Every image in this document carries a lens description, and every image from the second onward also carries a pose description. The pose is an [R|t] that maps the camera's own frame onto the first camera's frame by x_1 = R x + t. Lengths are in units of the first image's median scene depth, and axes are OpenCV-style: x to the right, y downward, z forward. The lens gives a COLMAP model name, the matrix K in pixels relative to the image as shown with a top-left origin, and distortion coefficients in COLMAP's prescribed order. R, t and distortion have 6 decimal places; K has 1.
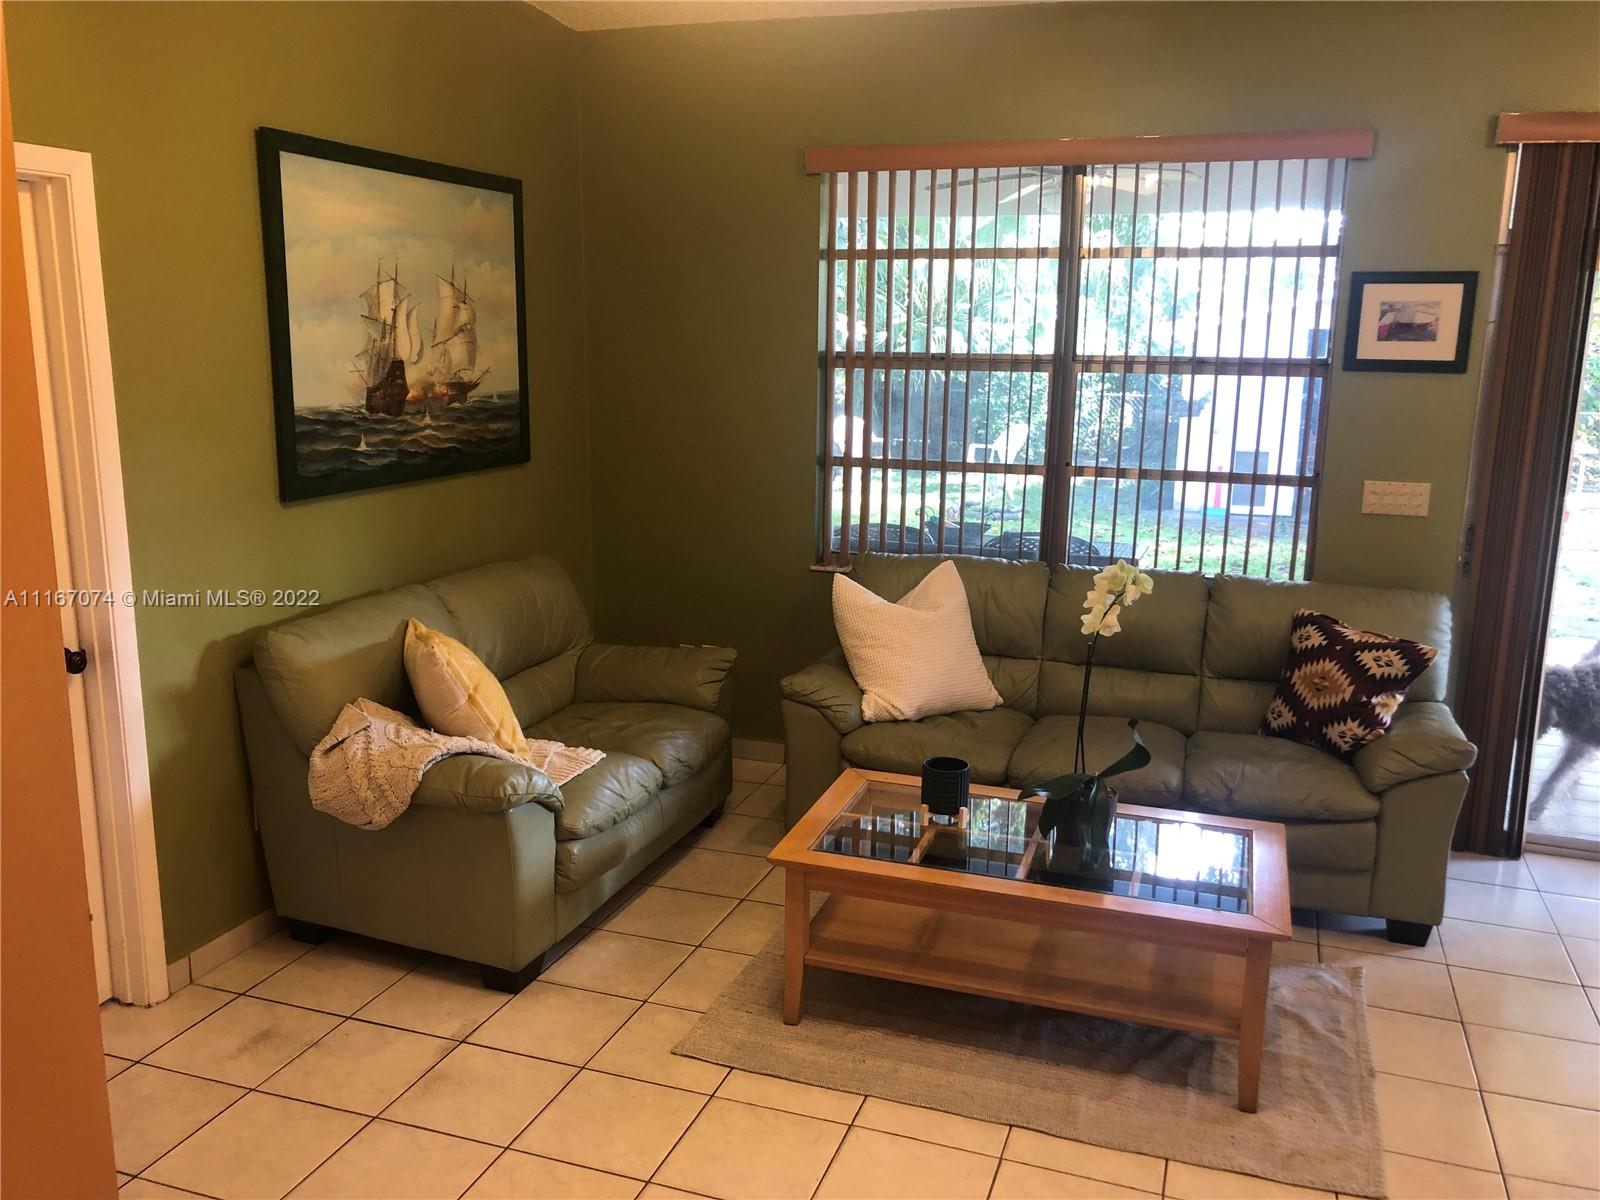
lens RADIAL K [[1309.5, 0, 807.7], [0, 1309.5, 594.1], [0, 0, 1]] dist [0.032502, -0.021940]
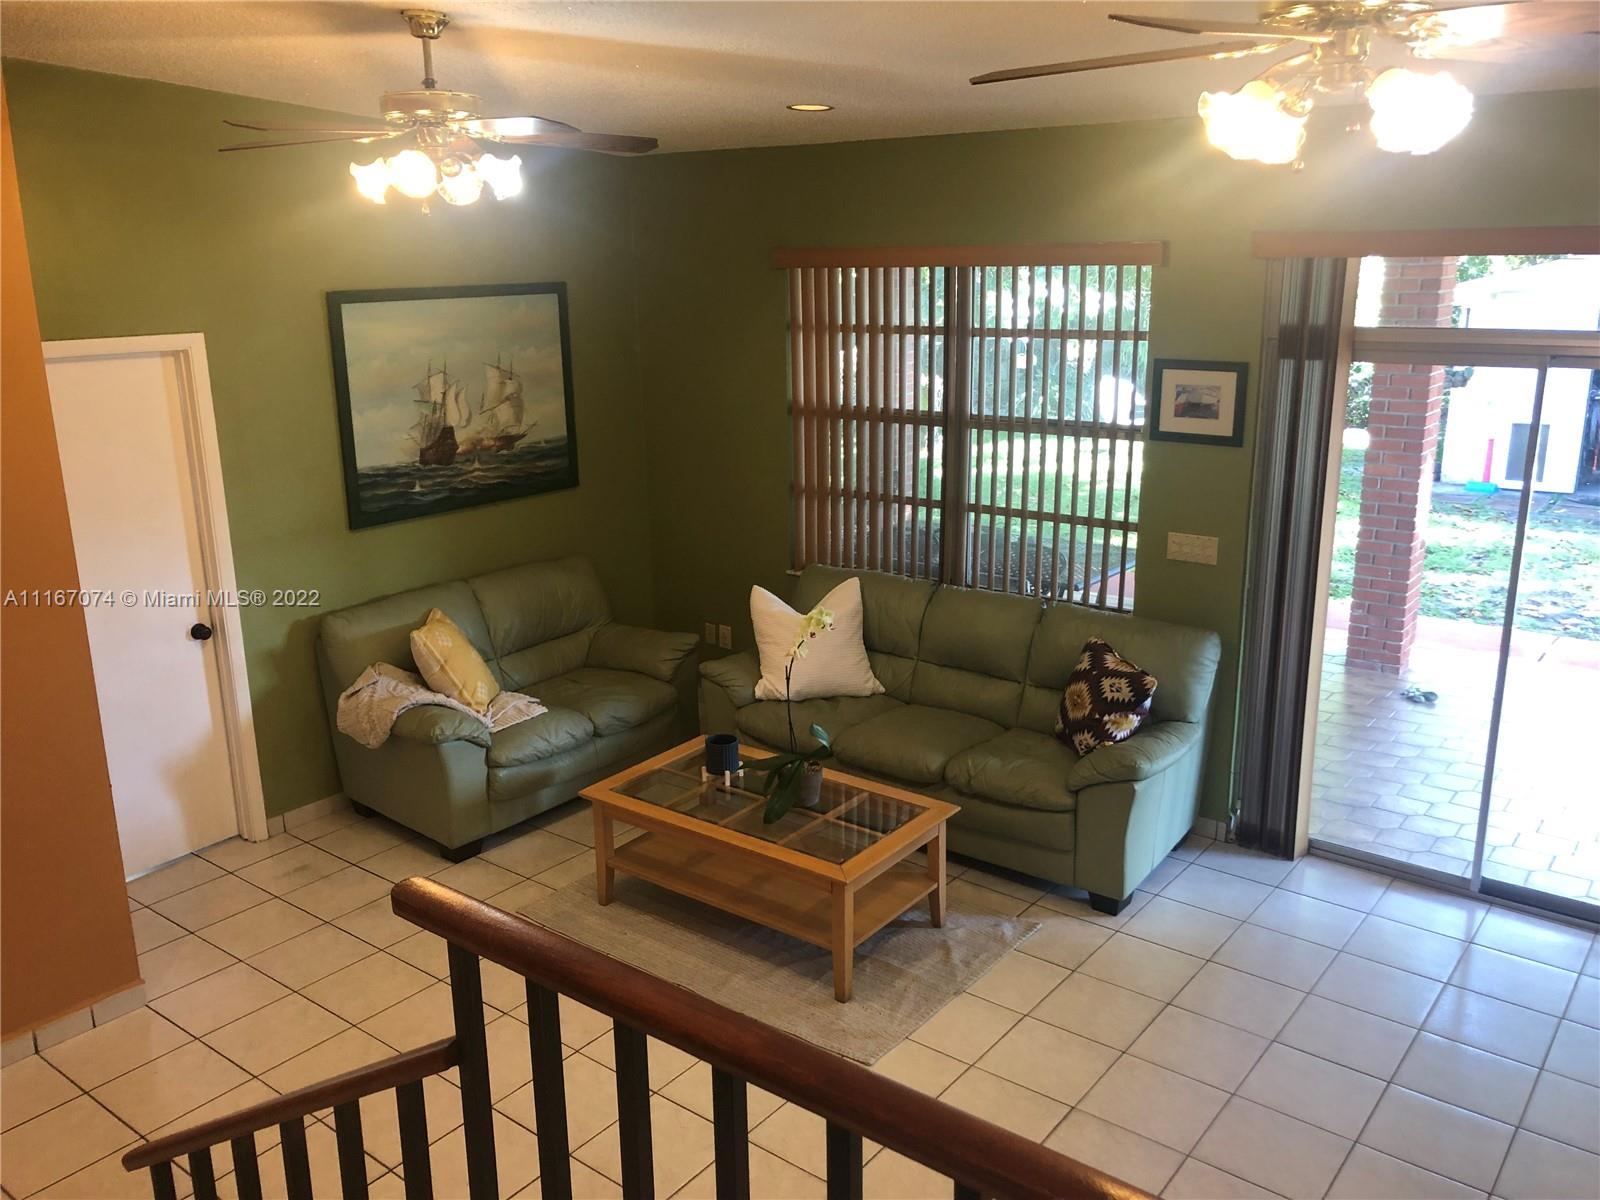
lens RADIAL K [[1309.5, 0, 813.2], [0, 1309.5, 596.1], [0, 0, 1]] dist [0.032502, -0.021940]
pose [[0.946020, 0.056720, -0.319107, 0.552082], [-0.036730, 0.996987, 0.068322, -0.107759], [0.322020, -0.052913, 0.945253, -0.252956]]
